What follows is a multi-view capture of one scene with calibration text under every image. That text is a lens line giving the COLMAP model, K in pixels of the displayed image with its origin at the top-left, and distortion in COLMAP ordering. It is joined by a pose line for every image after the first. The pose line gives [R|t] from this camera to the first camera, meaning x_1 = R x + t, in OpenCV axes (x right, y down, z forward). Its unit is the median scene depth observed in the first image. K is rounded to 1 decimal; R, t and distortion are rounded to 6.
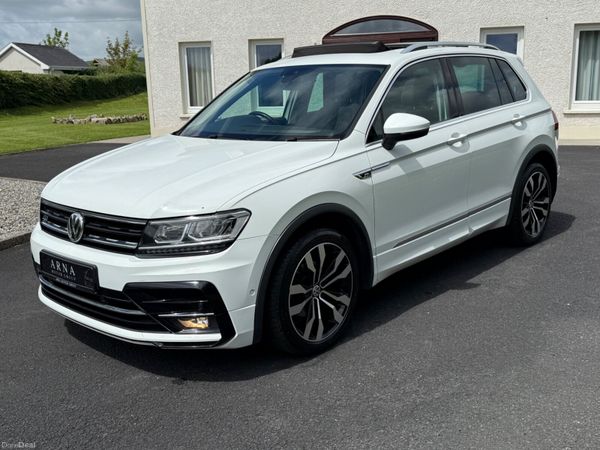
lens RADIAL K [[628.3, 0, 293.5], [0, 628.3, 239.9], [0, 0, 1]] dist [0.044005, 0.000000]
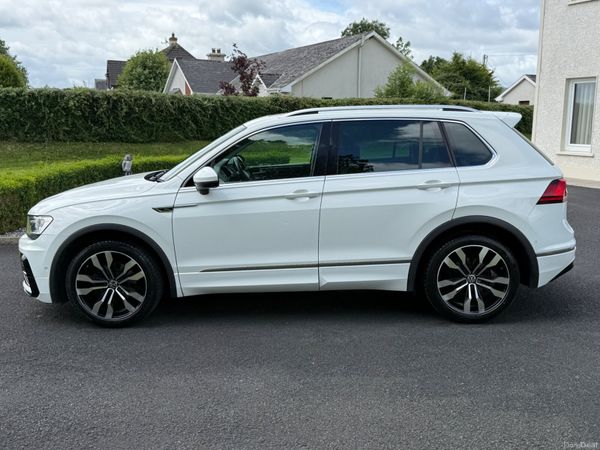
lens RADIAL K [[628.3, 0, 299.5], [0, 628.3, 226.3], [0, 0, 1]] dist [0.044005, 0.000000]
pose [[0.678476, 0.151622, -0.718805, 1.238640], [-0.193905, 0.980731, 0.023847, -0.151958], [0.708570, 0.123200, 0.694802, 0.271500]]
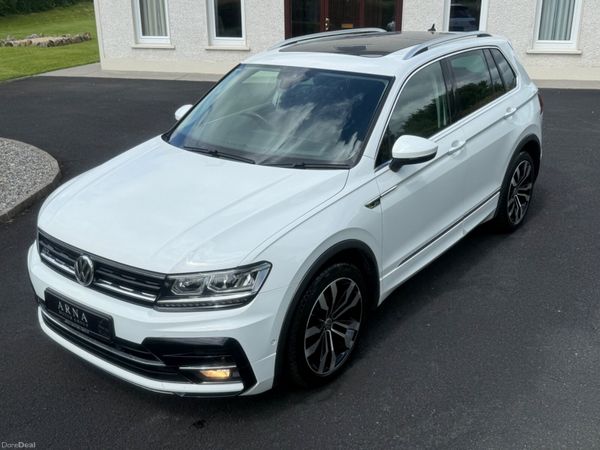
lens RADIAL K [[628.3, 0, 293.1], [0, 628.3, 234.9], [0, 0, 1]] dist [0.044005, 0.000000]
pose [[0.996671, -0.016515, 0.079837, -0.092529], [0.005964, 0.991414, 0.130626, -0.179228], [-0.081309, -0.129715, 0.988212, 0.022896]]
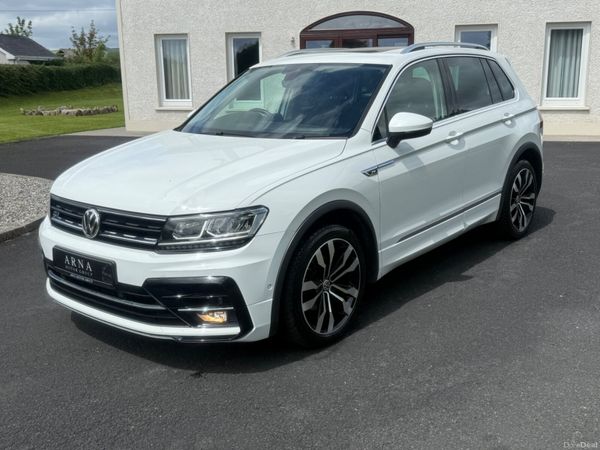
lens RADIAL K [[628.3, 0, 293.4], [0, 628.3, 236.8], [0, 0, 1]] dist [0.044005, 0.000000]
pose [[0.998729, -0.002004, 0.050359, -0.065300], [0.001674, 0.999977, 0.006605, -0.004400], [-0.050371, -0.006512, 0.998709, -0.022944]]
